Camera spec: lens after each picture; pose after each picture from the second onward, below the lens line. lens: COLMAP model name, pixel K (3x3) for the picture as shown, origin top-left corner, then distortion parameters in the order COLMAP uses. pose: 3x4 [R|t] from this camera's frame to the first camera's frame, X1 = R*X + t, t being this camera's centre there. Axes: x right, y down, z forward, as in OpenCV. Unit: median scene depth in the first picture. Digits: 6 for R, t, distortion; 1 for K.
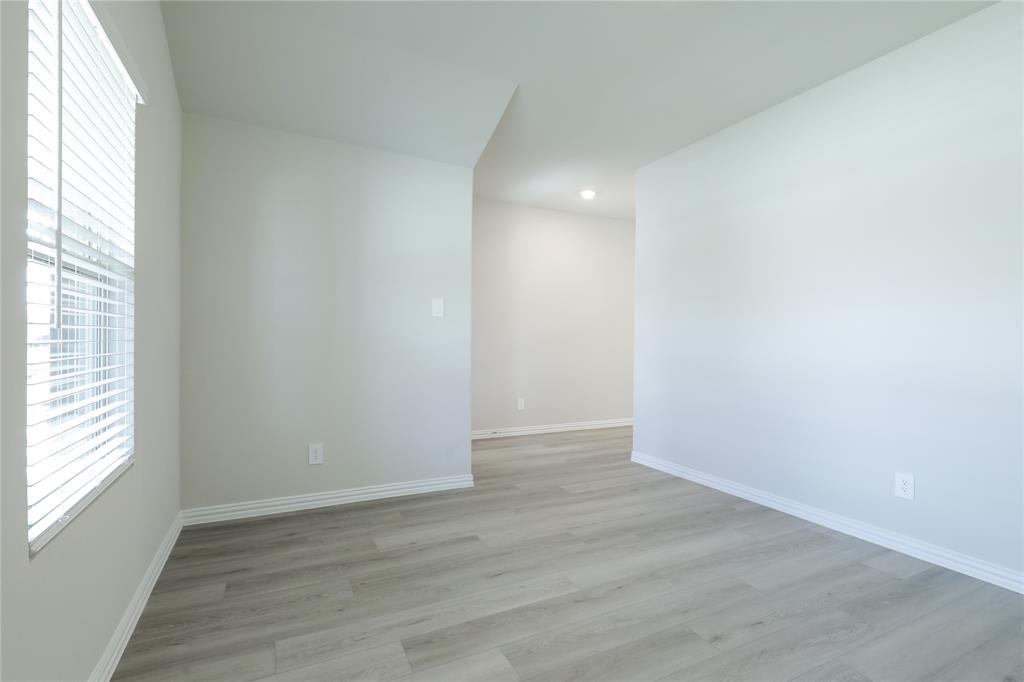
lens RADIAL K [[463.0, 0, 511.1], [0, 463.0, 342.4], [0, 0, 1]] dist [0.000144, 0.000041]
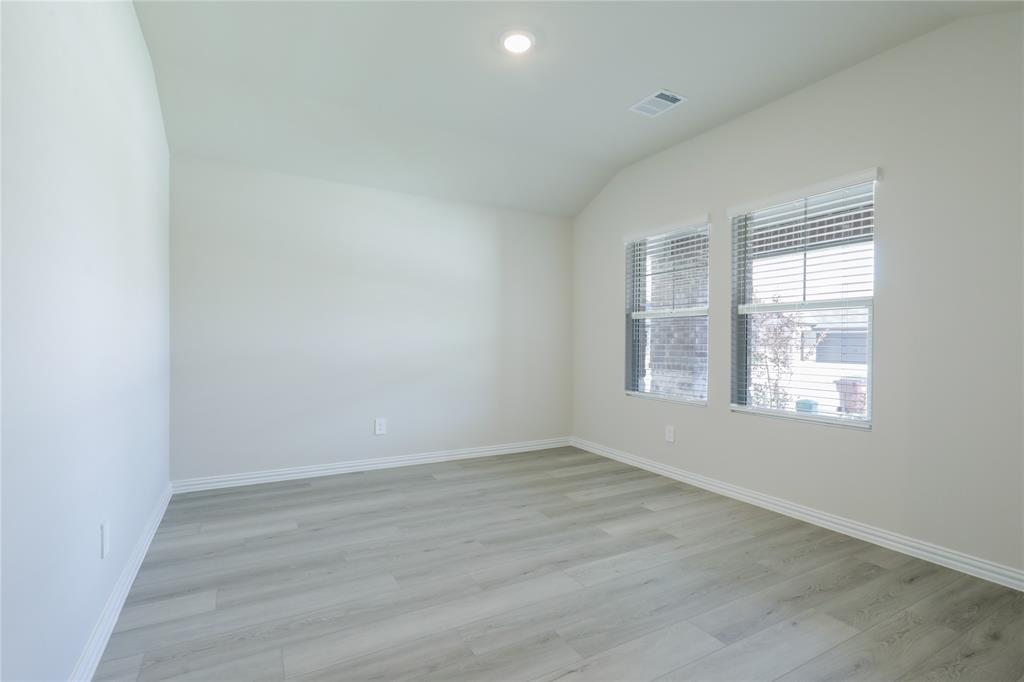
lens RADIAL K [[469.0, 0, 506.7], [0, 469.0, 341.5], [0, 0, 1]] dist [0.001984, 0.000352]
pose [[-0.998992, -0.017639, -0.041269, 0.319174], [-0.017915, 0.999820, 0.006318, -0.002561], [0.041151, 0.007051, -0.999128, 1.991400]]
